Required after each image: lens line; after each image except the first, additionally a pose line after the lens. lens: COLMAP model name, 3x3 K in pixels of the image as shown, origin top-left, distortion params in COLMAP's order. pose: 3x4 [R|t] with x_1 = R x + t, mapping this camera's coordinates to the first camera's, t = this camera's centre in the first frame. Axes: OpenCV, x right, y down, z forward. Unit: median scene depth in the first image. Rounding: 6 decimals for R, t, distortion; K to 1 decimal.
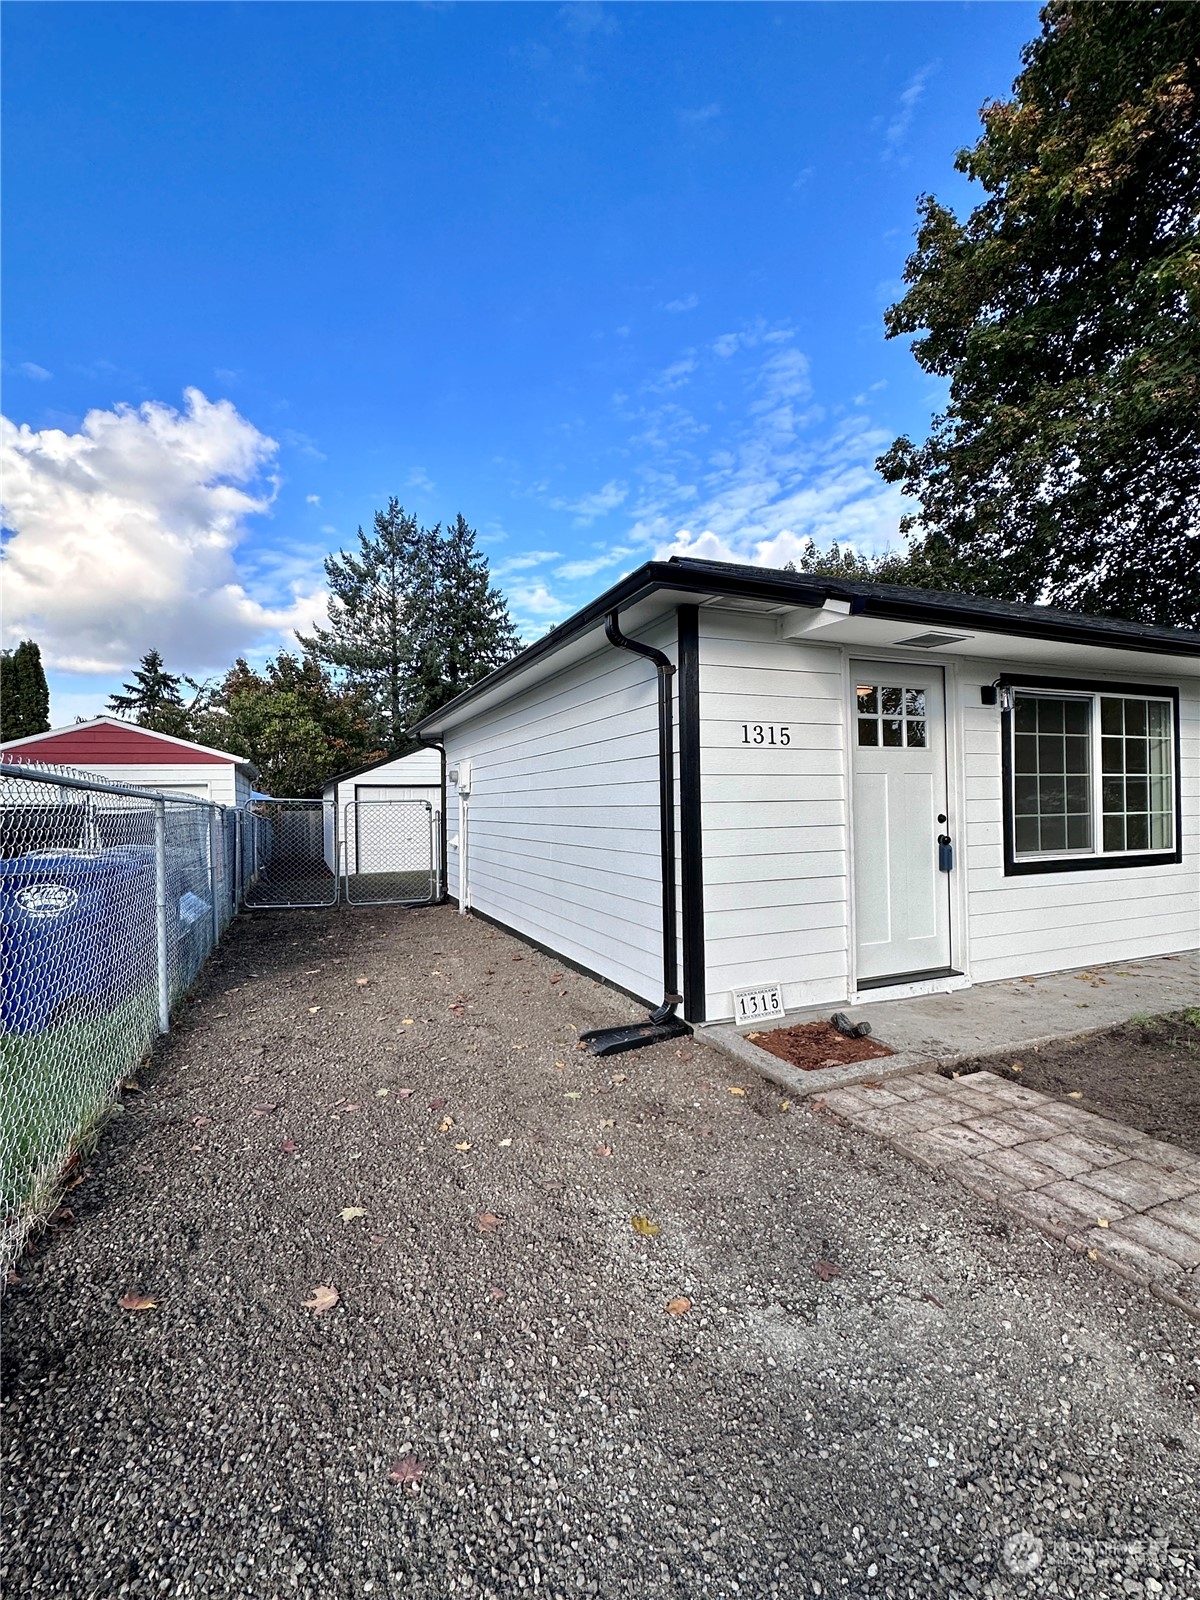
lens RADIAL K [[714.2, 0, 596.1], [0, 714.2, 805.6], [0, 0, 1]] dist [-0.001997, -0.000408]
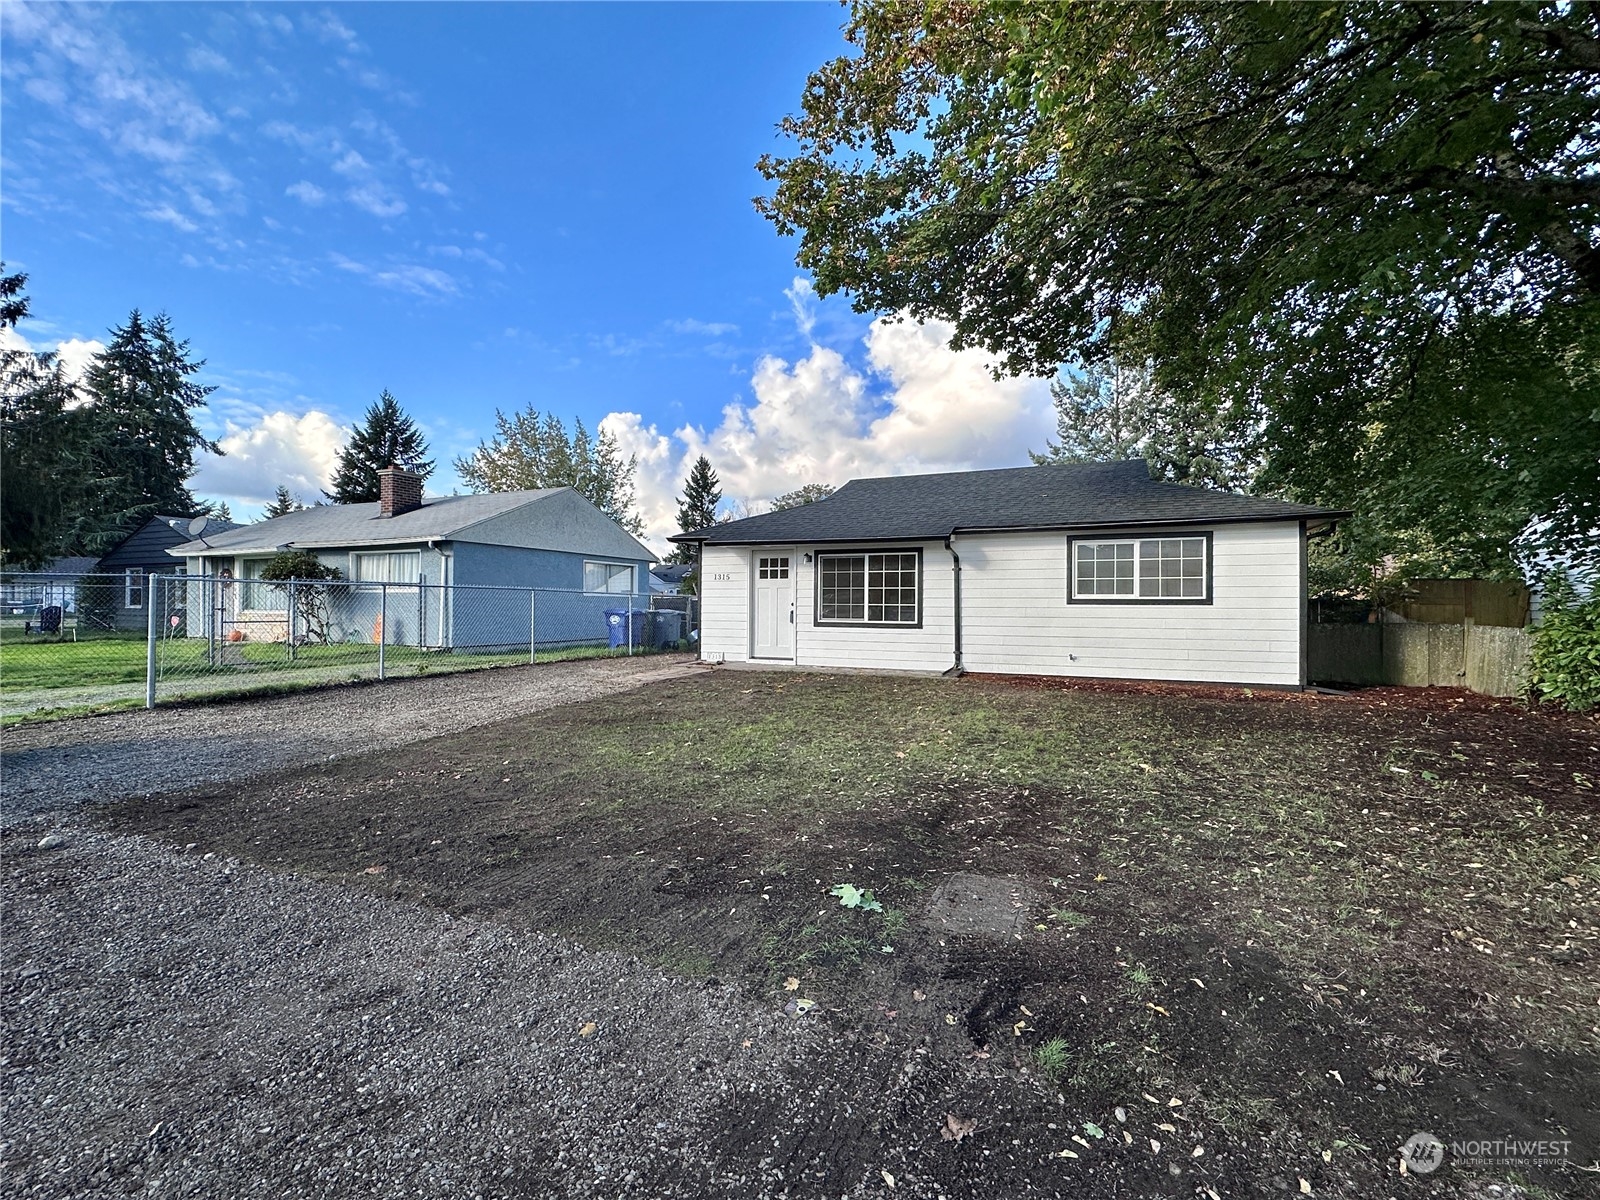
lens RADIAL K [[714.2, 0, 798.9], [0, 714.2, 602.1], [0, 0, 1]] dist [-0.001997, -0.000408]
pose [[0.684767, 0.016116, -0.728584, 0.169110], [-0.017066, 0.999836, 0.006077, -0.000479], [0.728562, 0.008273, 0.684930, -0.058769]]
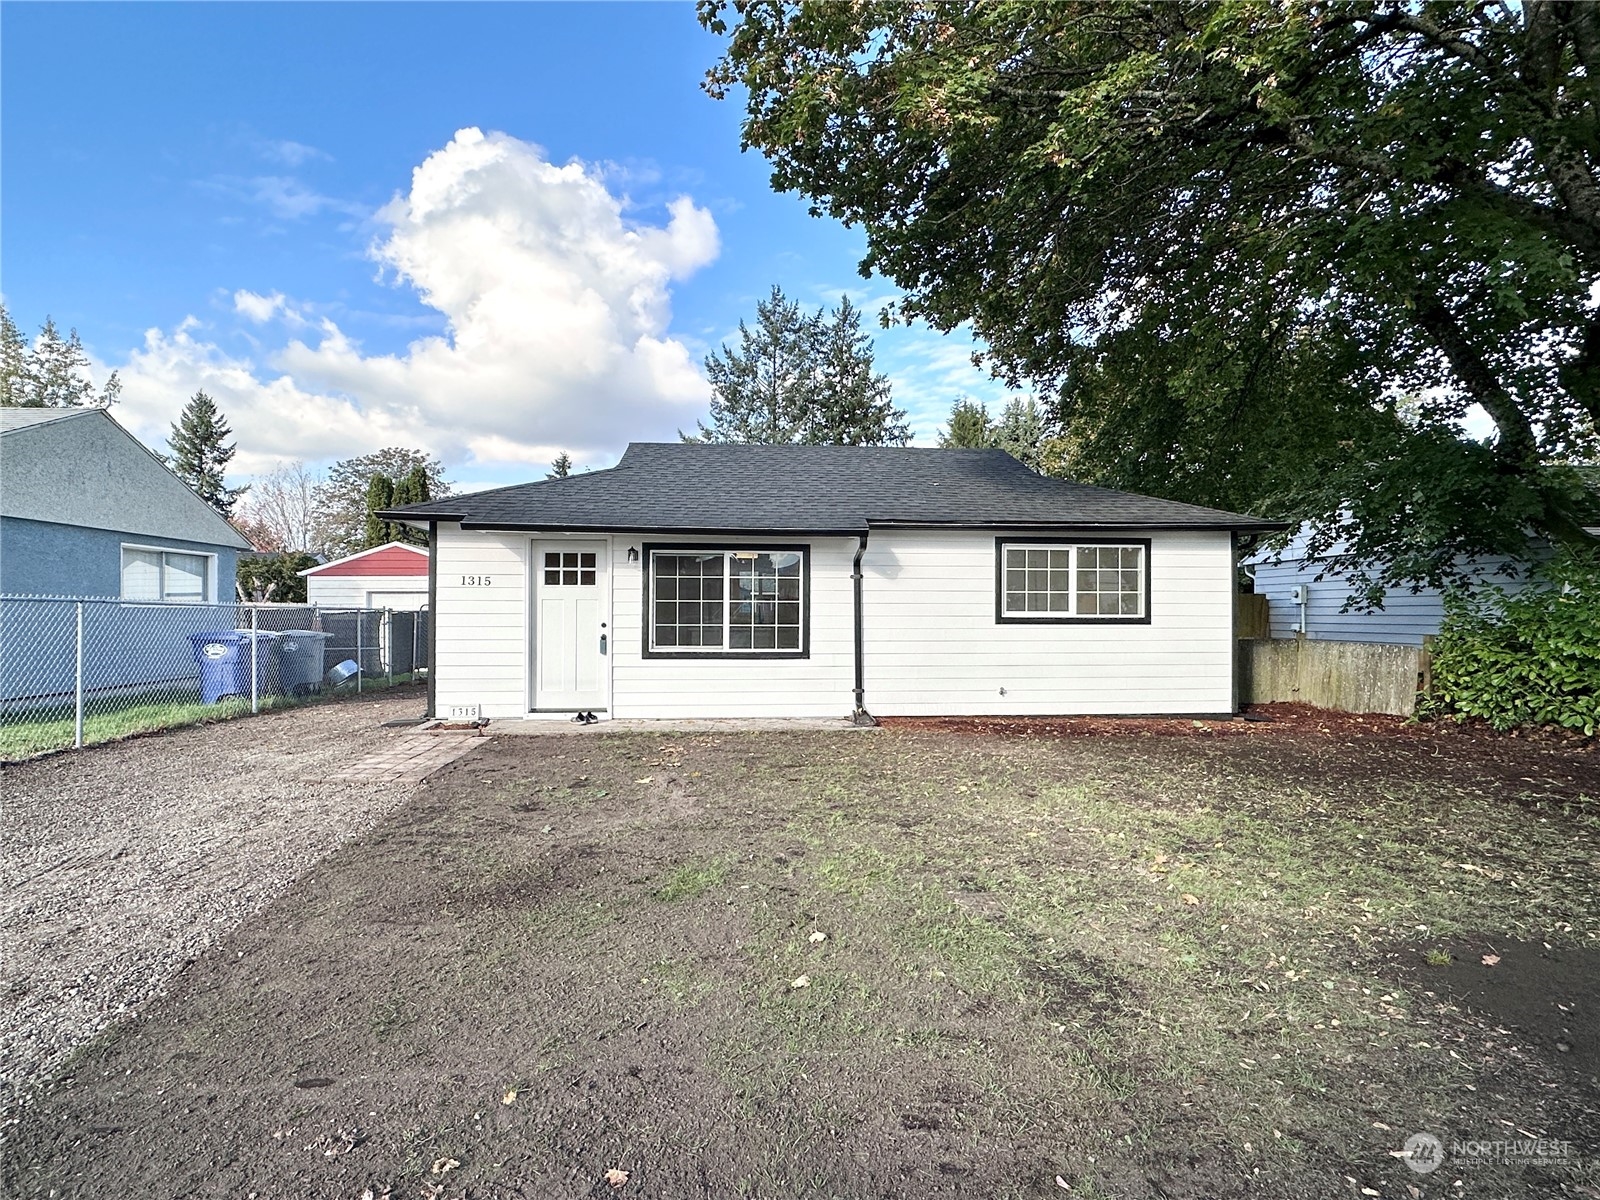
lens RADIAL K [[847.0, 0, 800.4], [0, 847.0, 601.2], [0, 0, 1]] dist [0.000056, -0.000273]
pose [[0.949683, 0.014476, -0.312877, 0.108613], [-0.017890, 0.999808, -0.008045, -0.002219], [0.312700, 0.013237, 0.949760, -0.057821]]
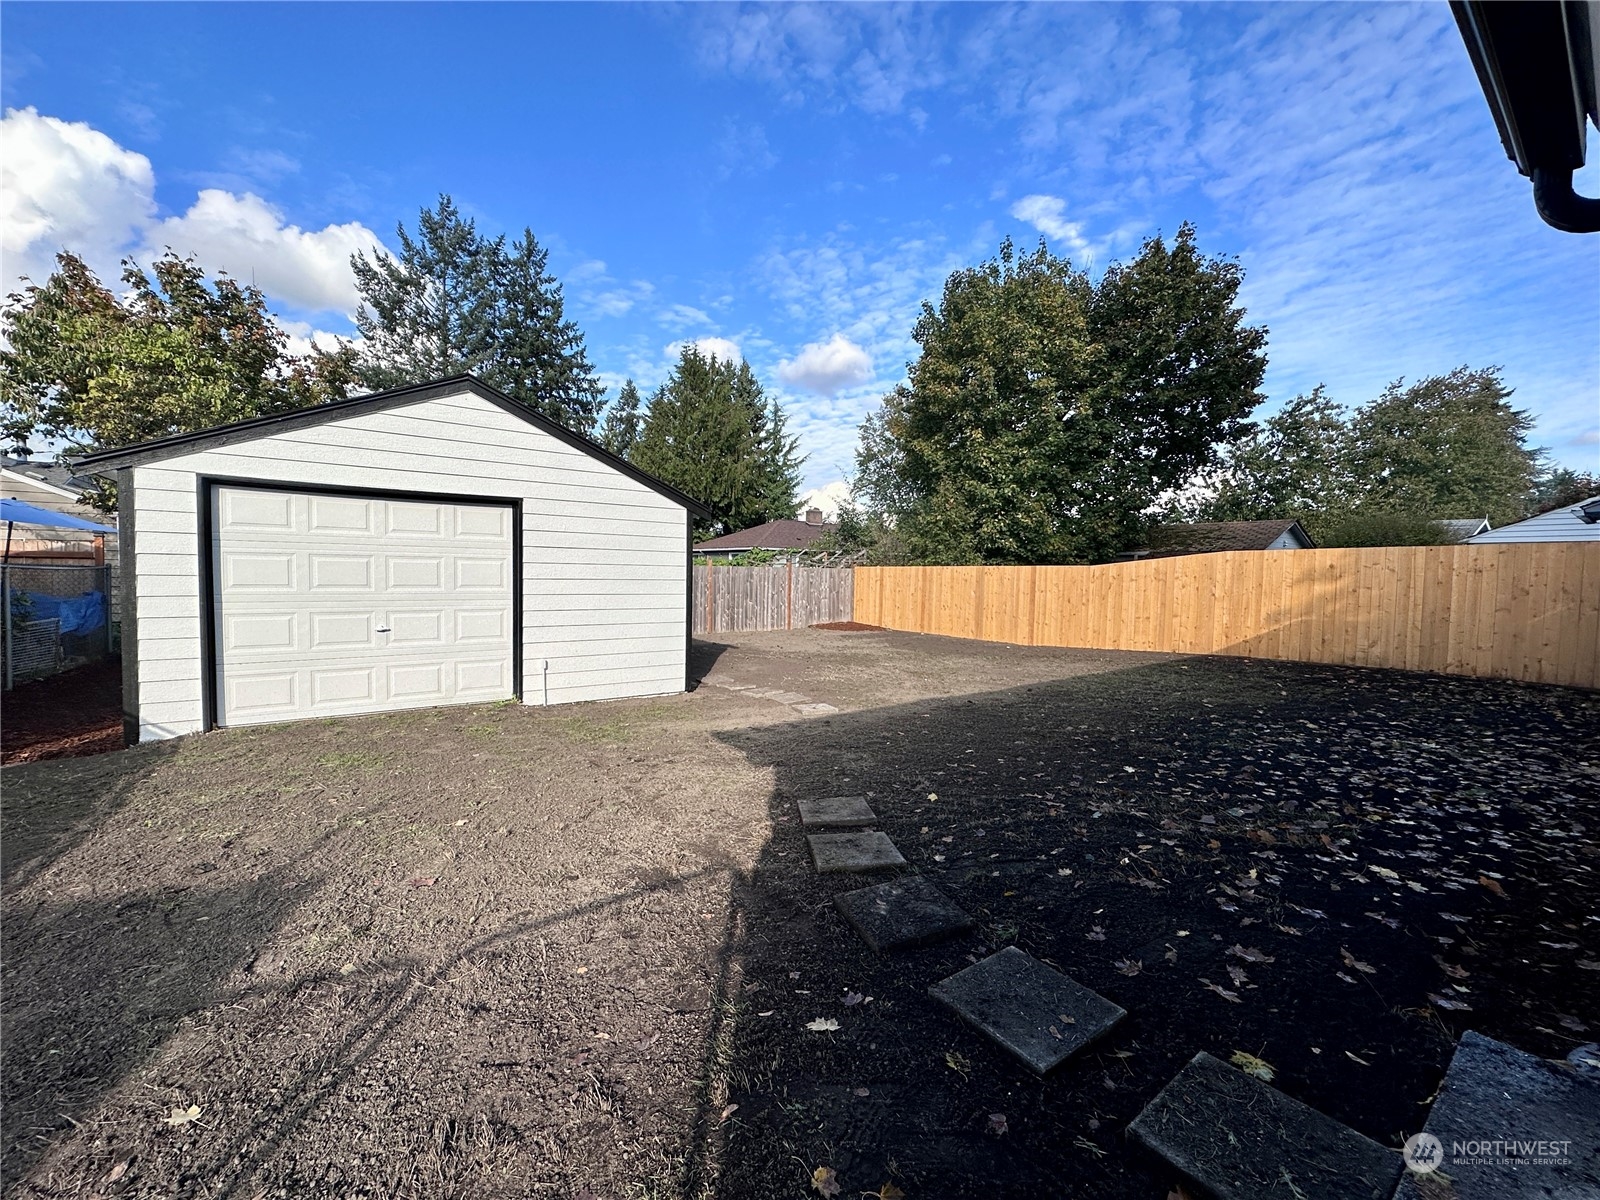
lens RADIAL K [[634.7, 0, 800.9], [0, 634.7, 601.1], [0, 0, 1]] dist [0.001850, -0.000080]
pose [[0.974965, 0.022799, 0.221185, -0.028734], [-0.033405, 0.998458, 0.044326, 0.001864], [-0.219834, -0.050605, 0.974224, 0.151551]]
